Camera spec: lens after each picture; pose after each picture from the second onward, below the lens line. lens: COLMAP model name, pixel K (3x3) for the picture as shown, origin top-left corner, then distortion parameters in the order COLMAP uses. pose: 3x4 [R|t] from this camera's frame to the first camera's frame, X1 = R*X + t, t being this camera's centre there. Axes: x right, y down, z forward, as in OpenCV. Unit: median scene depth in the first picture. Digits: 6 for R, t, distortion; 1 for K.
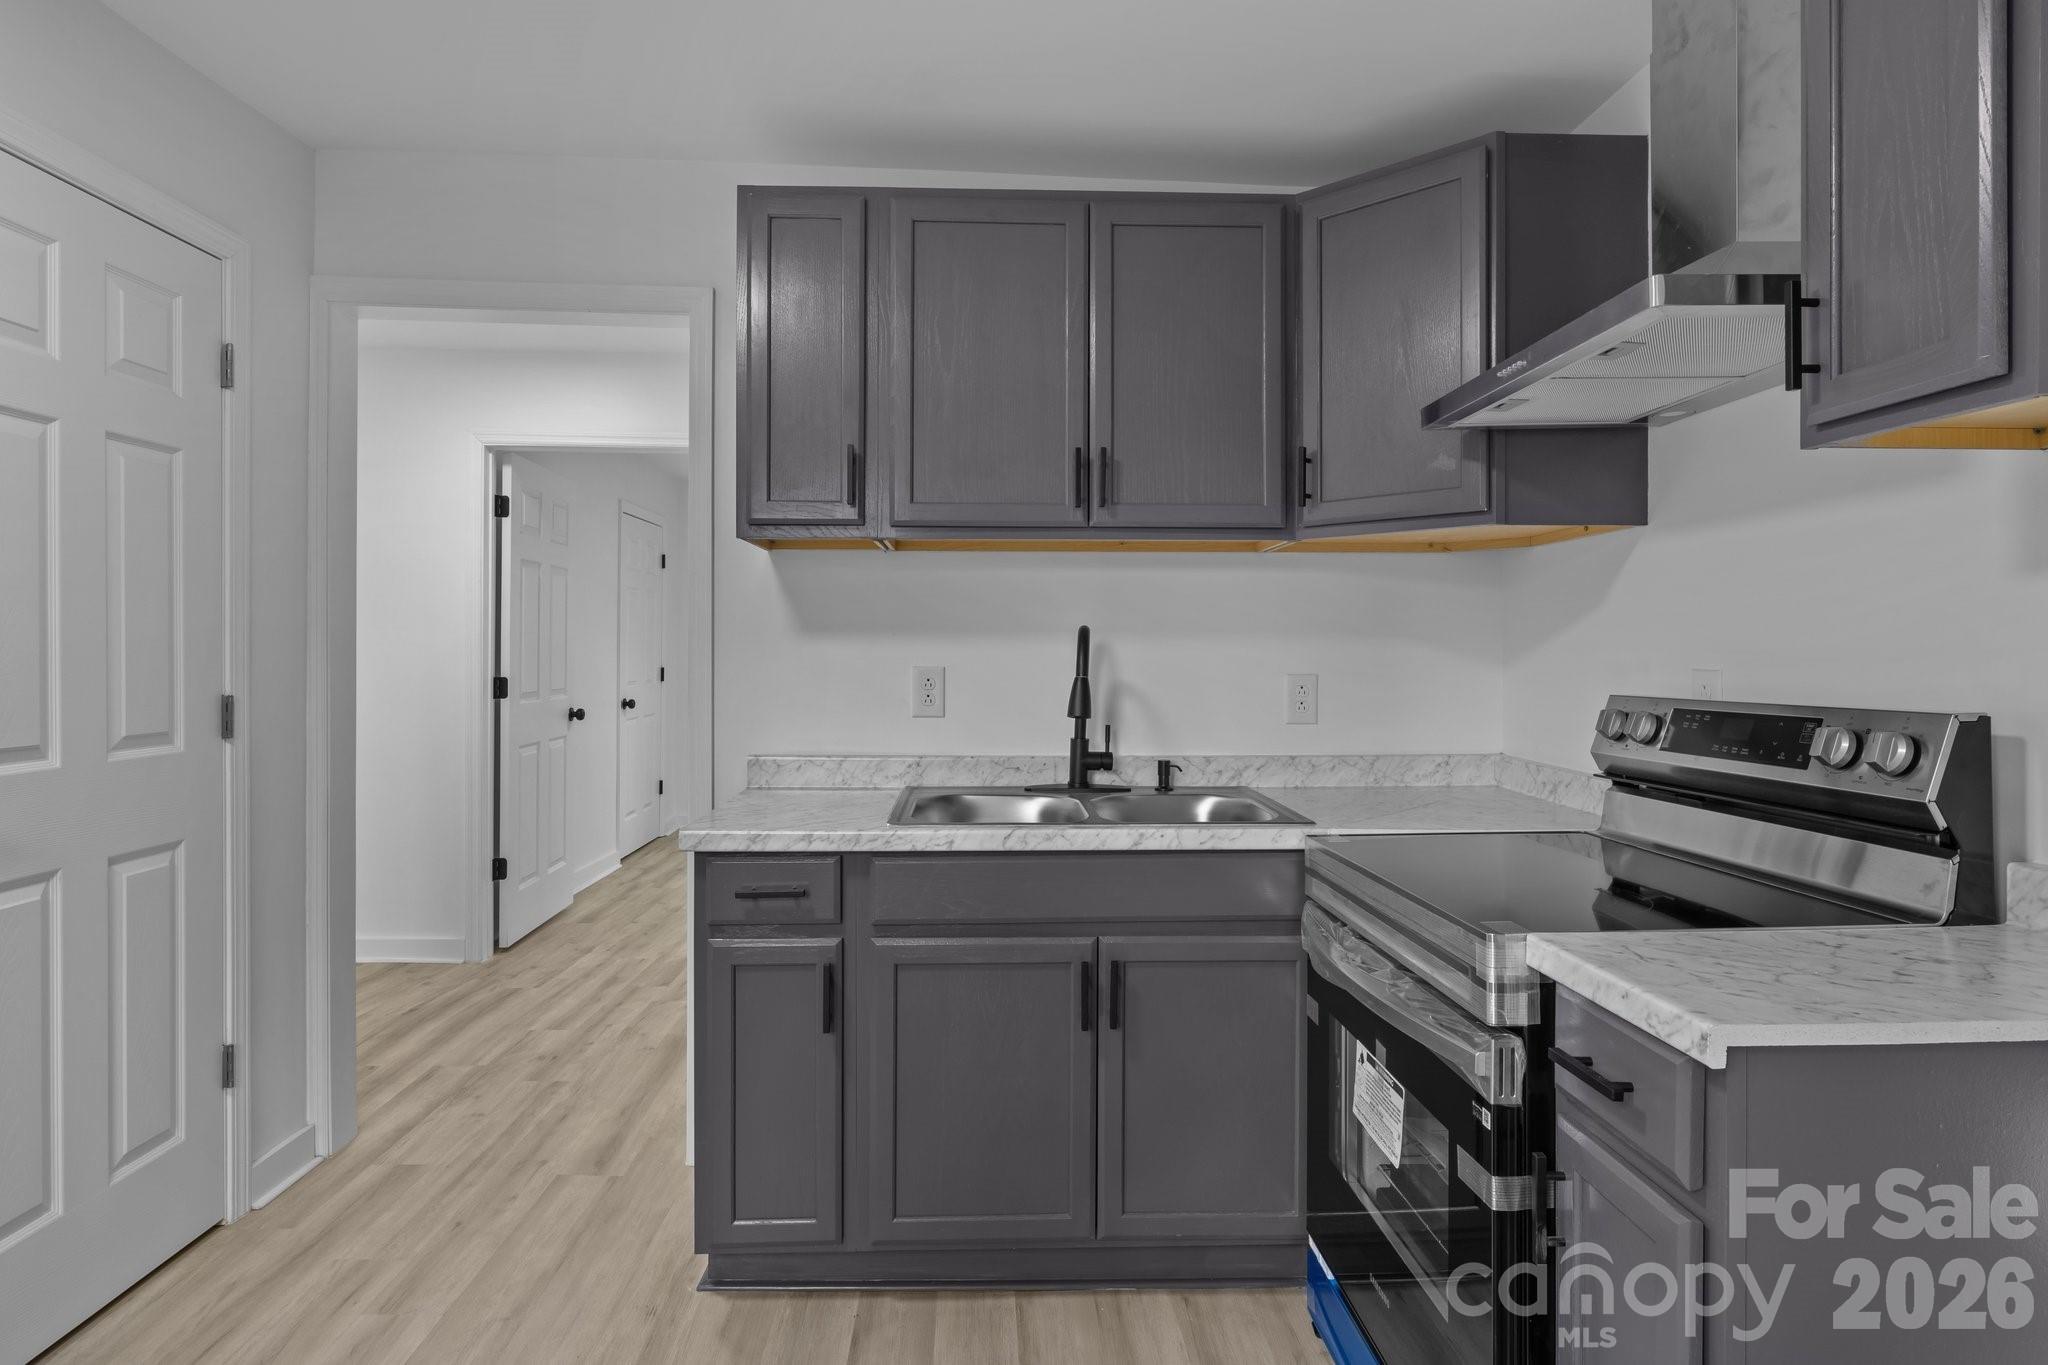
lens RADIAL K [[1108.4, 0, 1026.7], [0, 1108.4, 654.8], [0, 0, 1]] dist [-0.010534, 0.004284]
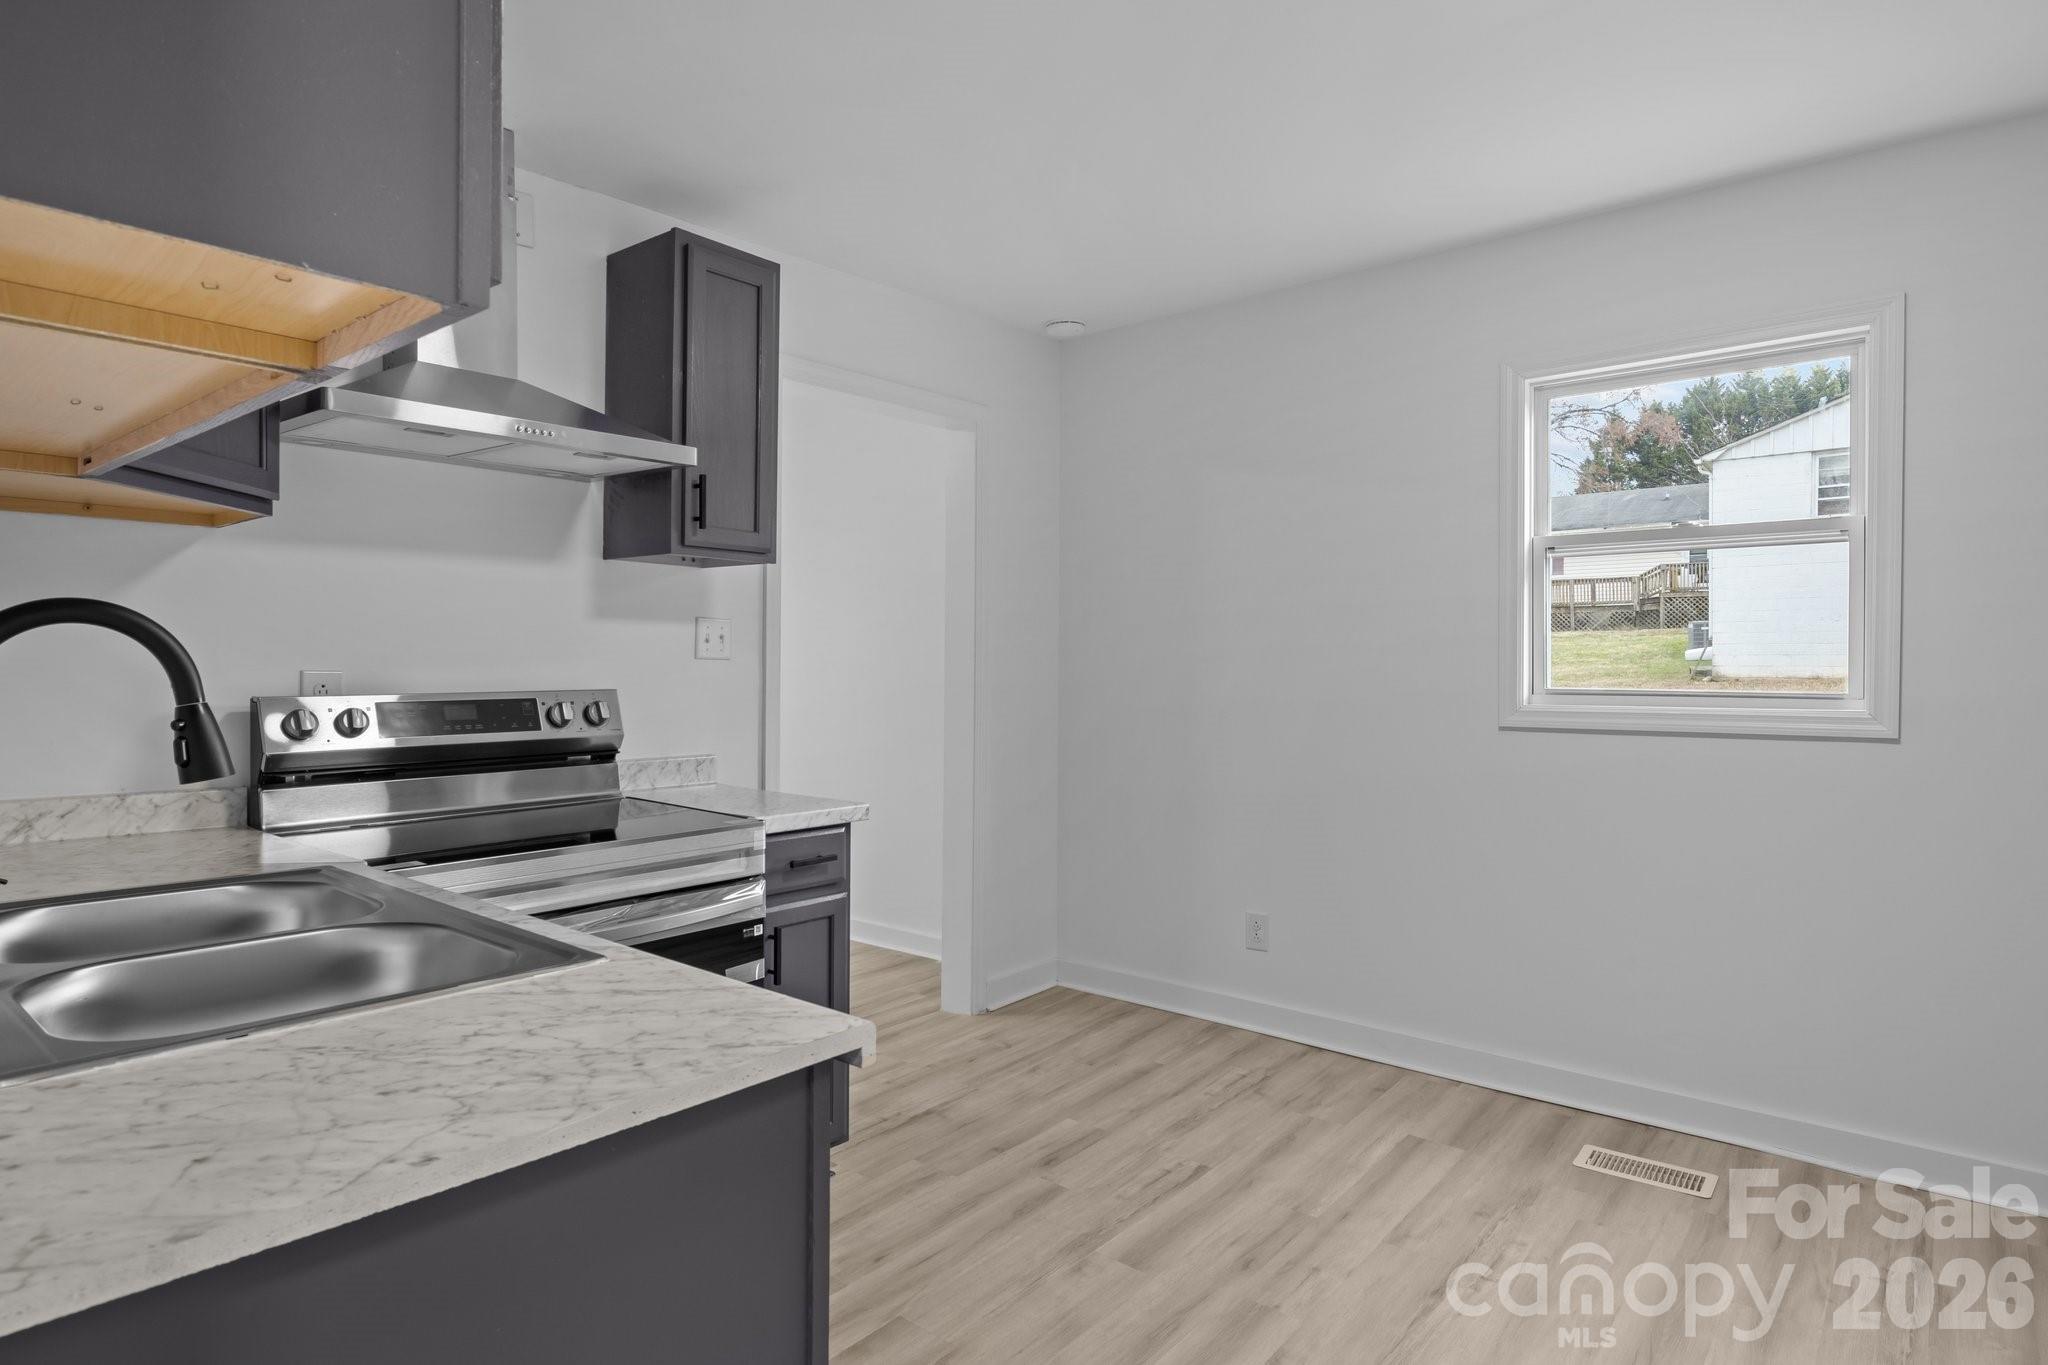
lens RADIAL K [[1108.4, 0, 1025.1], [0, 1108.4, 671.8], [0, 0, 1]] dist [-0.010534, 0.004284]
pose [[-0.736532, -0.014849, 0.676240, -0.683815], [-0.008969, 0.999886, 0.012187, -0.005642], [-0.676344, 0.002910, -0.736581, 1.287916]]
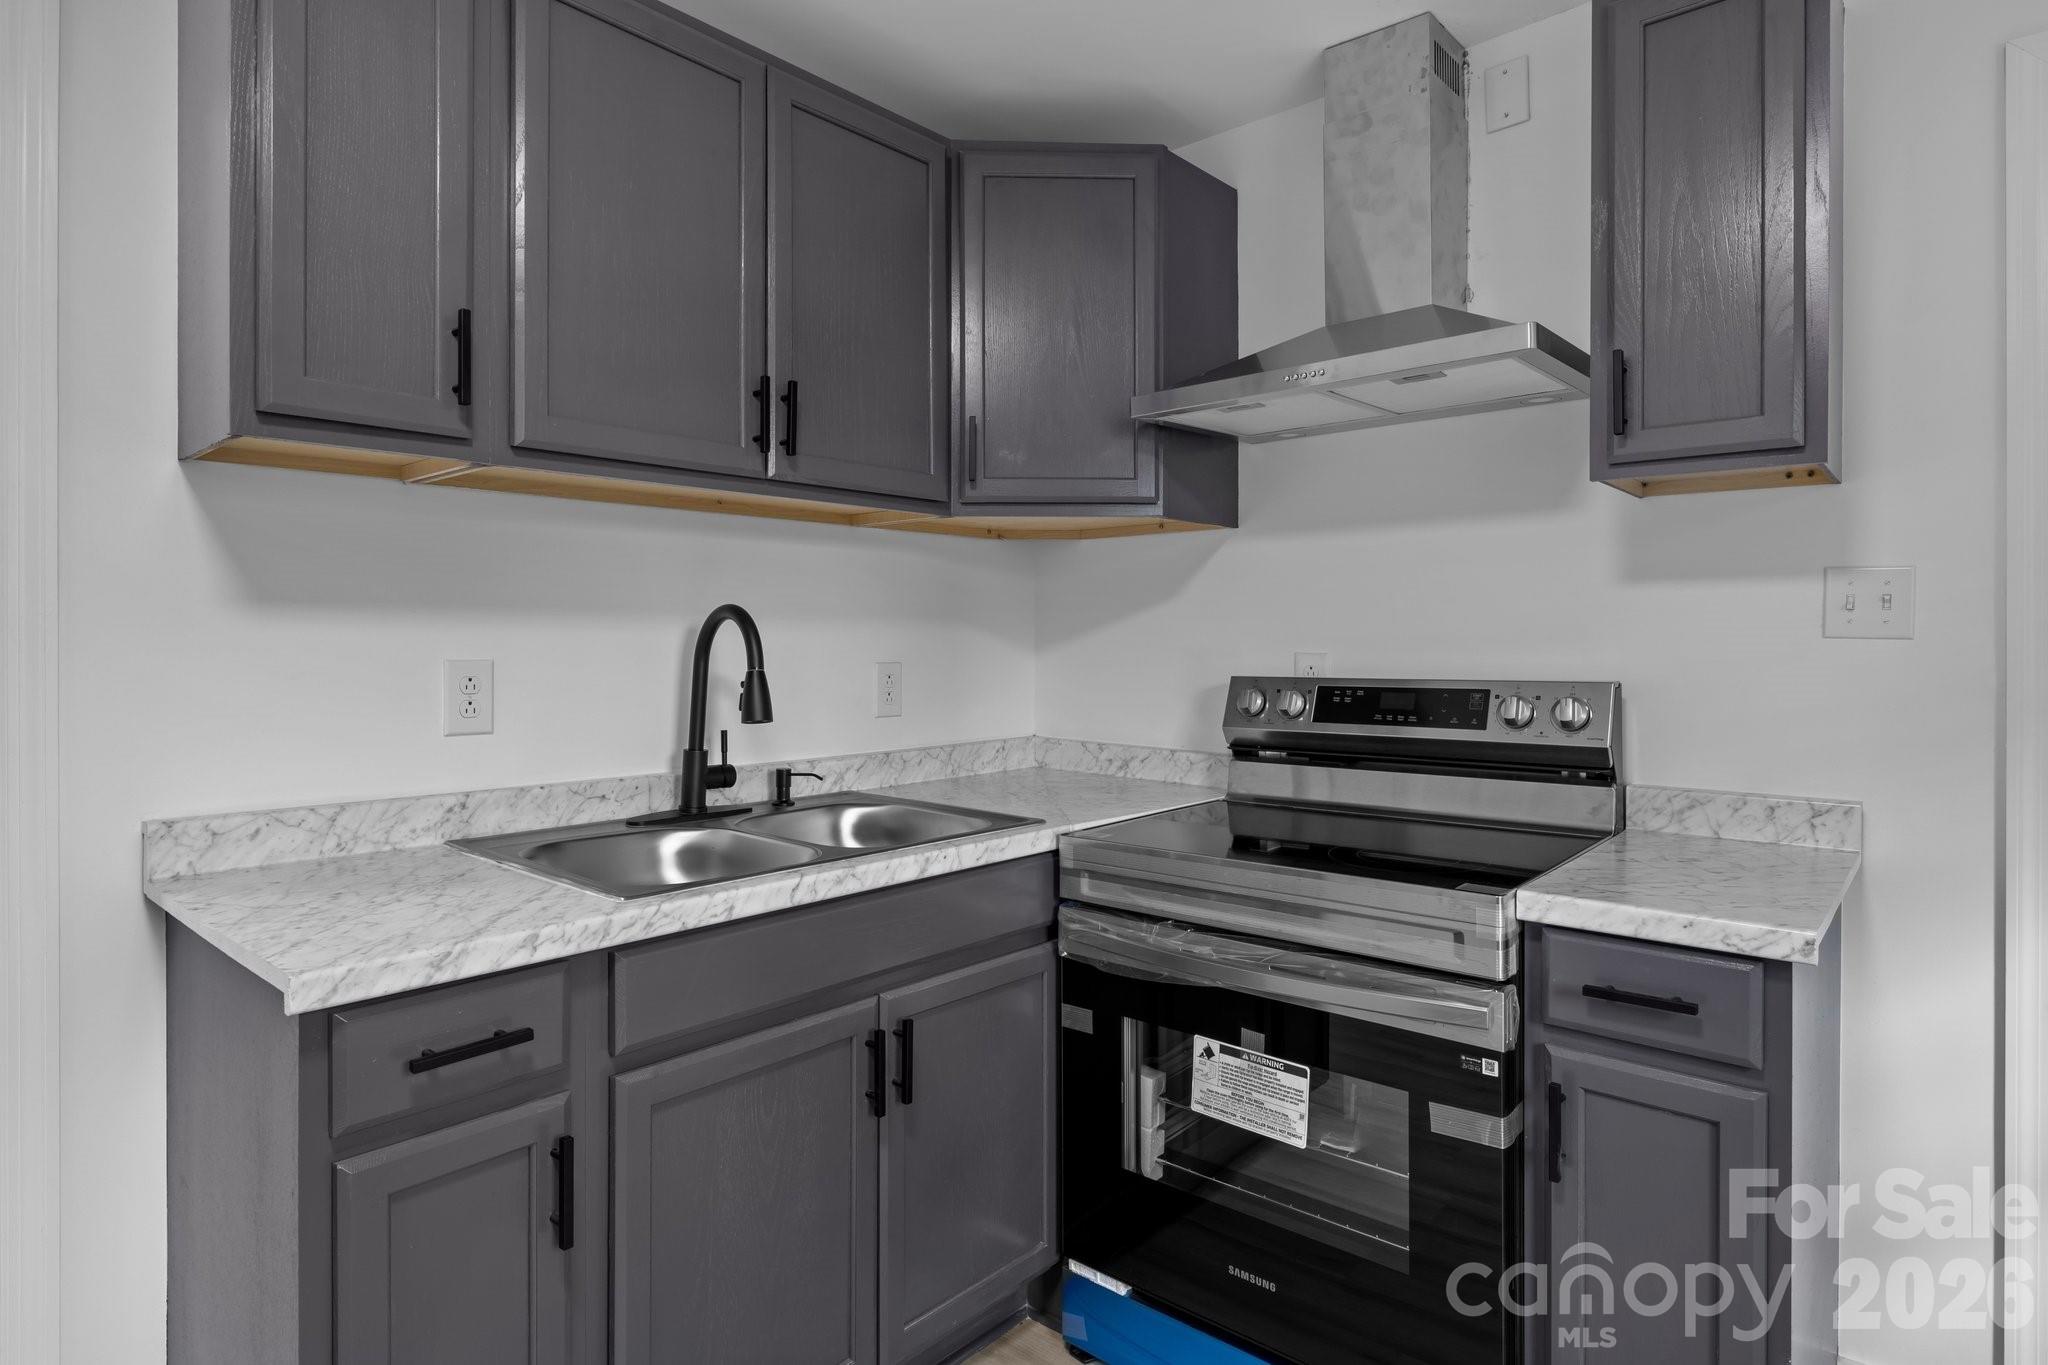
lens RADIAL K [[1108.4, 0, 1025.1], [0, 1108.4, 643.1], [0, 0, 1]] dist [-0.010534, 0.004284]
pose [[0.691185, -0.003110, 0.722672, -0.441877], [0.002201, 0.999995, 0.002199, -0.000263], [-0.722675, 0.000071, 0.691188, 0.375080]]
